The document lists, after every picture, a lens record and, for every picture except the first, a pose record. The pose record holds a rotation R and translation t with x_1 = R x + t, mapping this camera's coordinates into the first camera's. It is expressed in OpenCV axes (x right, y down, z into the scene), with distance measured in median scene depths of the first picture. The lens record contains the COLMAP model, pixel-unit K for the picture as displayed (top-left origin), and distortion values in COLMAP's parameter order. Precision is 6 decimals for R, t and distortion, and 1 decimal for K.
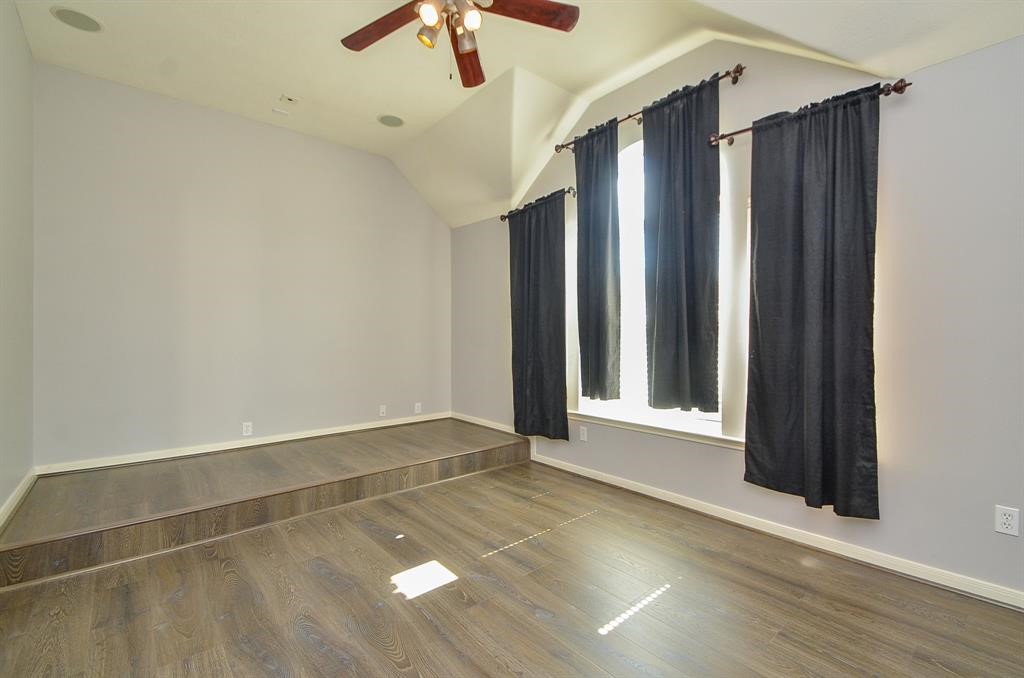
lens RADIAL K [[443.8, 0, 518.2], [0, 443.8, 342.2], [0, 0, 1]] dist [0.033245, -0.020119]
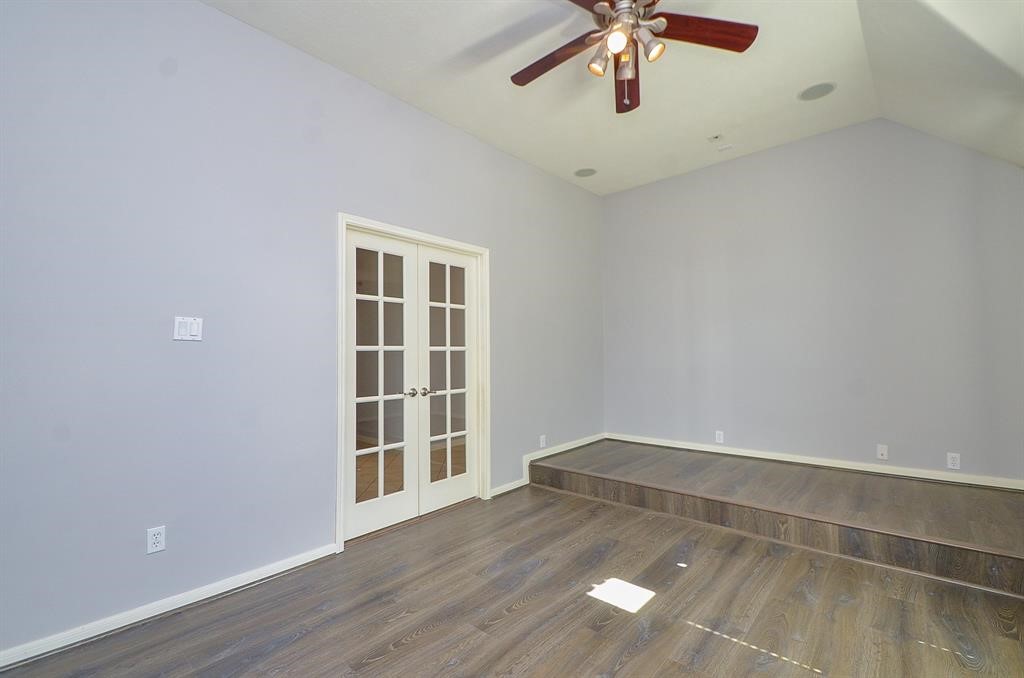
lens RADIAL K [[443.8, 0, 518.2], [0, 443.8, 342.2], [0, 0, 1]] dist [0.033245, -0.020119]
pose [[0.133377, -0.033355, -0.990504, 0.603847], [0.005258, 0.999443, -0.032948, -0.014235], [0.991051, -0.000814, 0.133478, 0.475700]]
